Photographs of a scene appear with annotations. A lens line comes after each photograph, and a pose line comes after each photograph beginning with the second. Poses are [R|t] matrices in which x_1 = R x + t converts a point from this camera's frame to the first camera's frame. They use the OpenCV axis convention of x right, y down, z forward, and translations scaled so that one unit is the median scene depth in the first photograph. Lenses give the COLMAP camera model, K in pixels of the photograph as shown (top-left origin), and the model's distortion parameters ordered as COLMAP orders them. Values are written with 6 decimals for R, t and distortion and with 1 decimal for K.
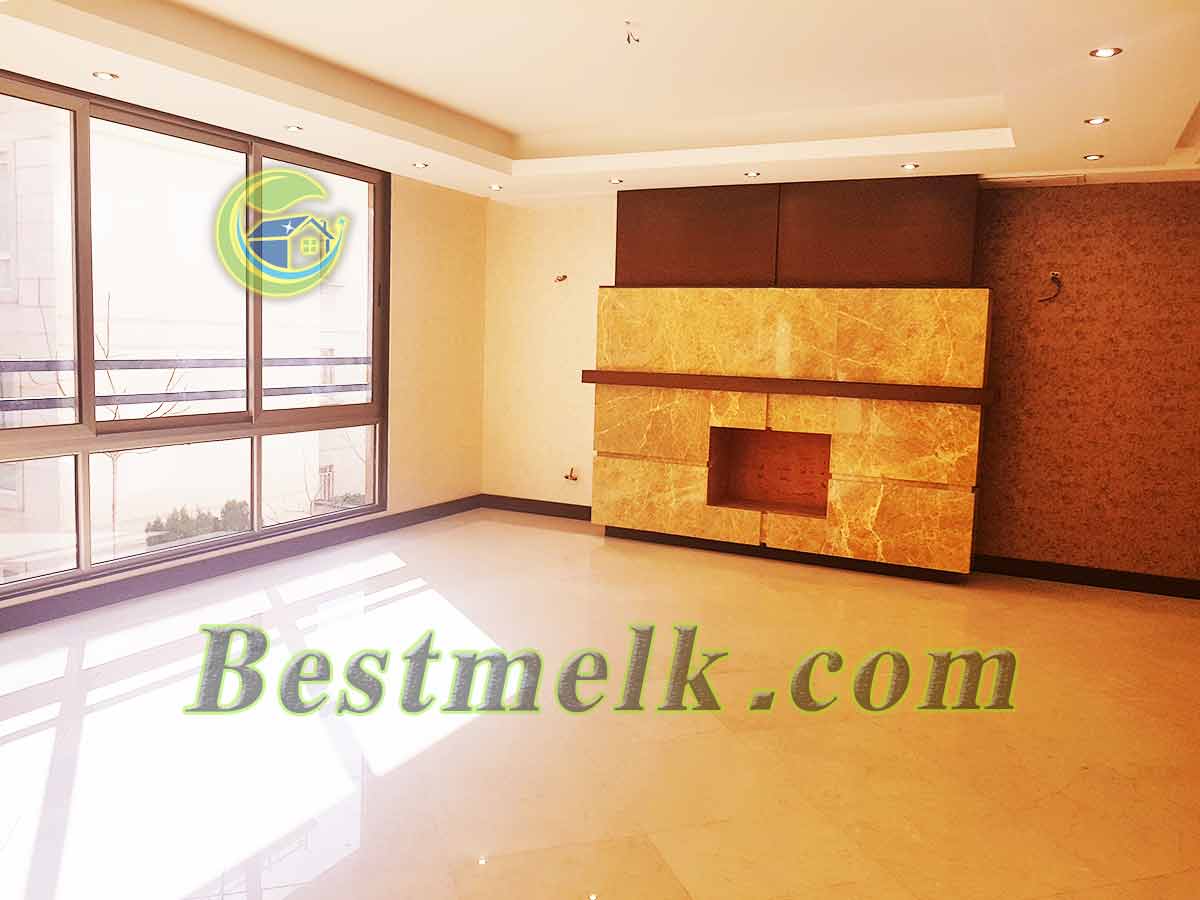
lens RADIAL K [[972.7, 0, 578.6], [0, 972.7, 426.8], [0, 0, 1]] dist [-0.000090, -0.005646]
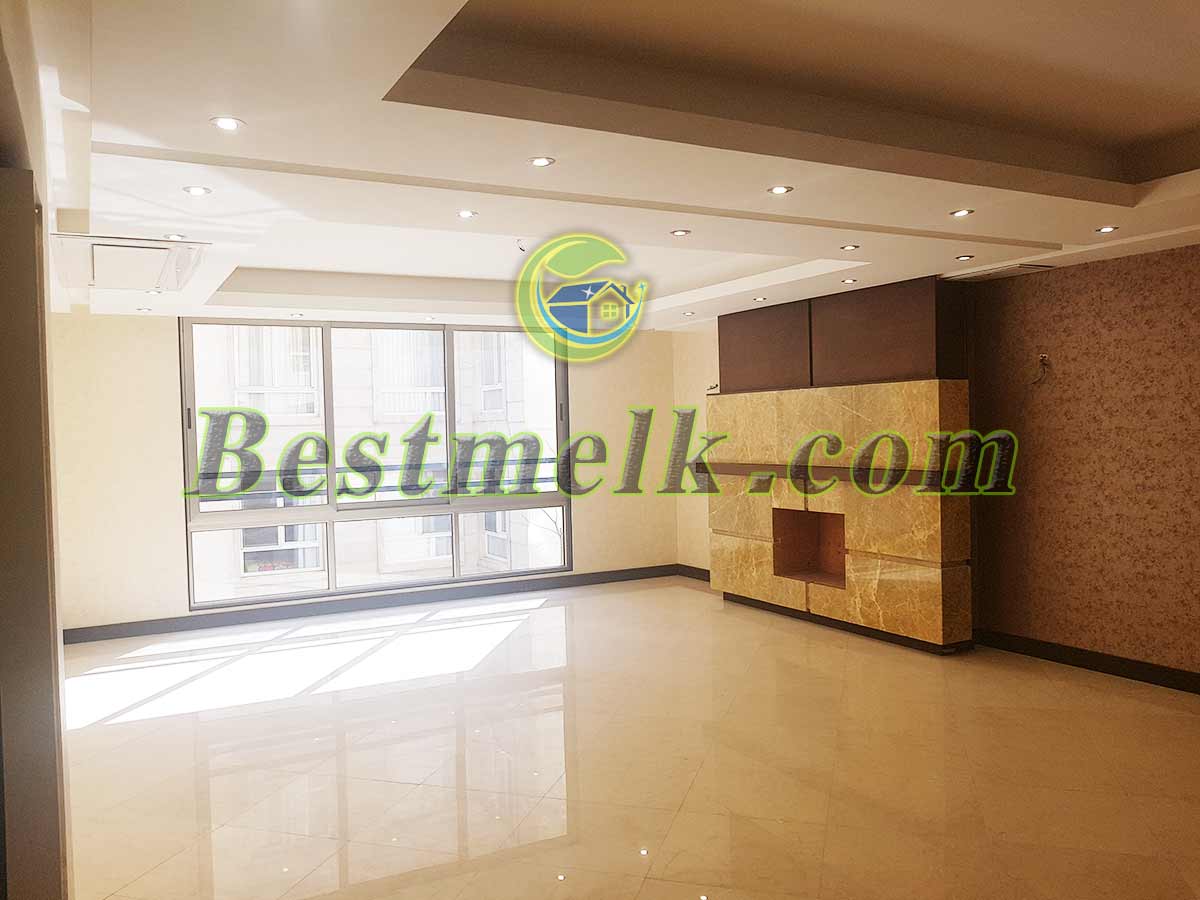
lens RADIAL K [[948.0, 0, 573.6], [0, 948.0, 450.2], [0, 0, 1]] dist [-0.005226, -0.003331]
pose [[0.813354, -0.036545, -0.580619, 0.640679], [-0.003159, 0.997733, -0.067224, 0.008446], [0.581760, 0.056511, 0.811395, -0.081292]]
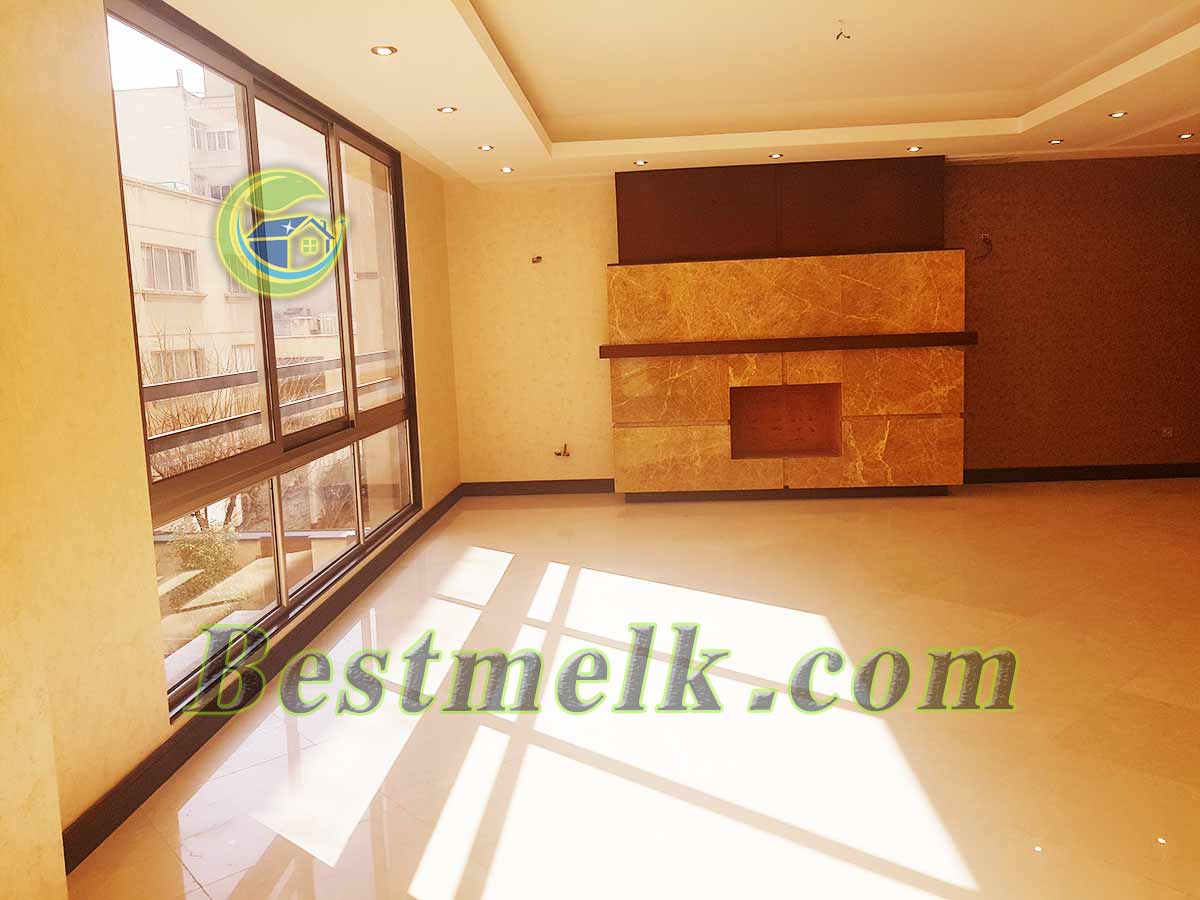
lens RADIAL K [[966.7, 0, 586.4], [0, 966.7, 425.3], [0, 0, 1]] dist [0.005585, -0.000943]
pose [[0.916551, -0.111549, 0.384047, -0.457744], [0.104513, 0.993750, 0.039214, -0.018413], [-0.386021, 0.004196, 0.922481, 0.061209]]
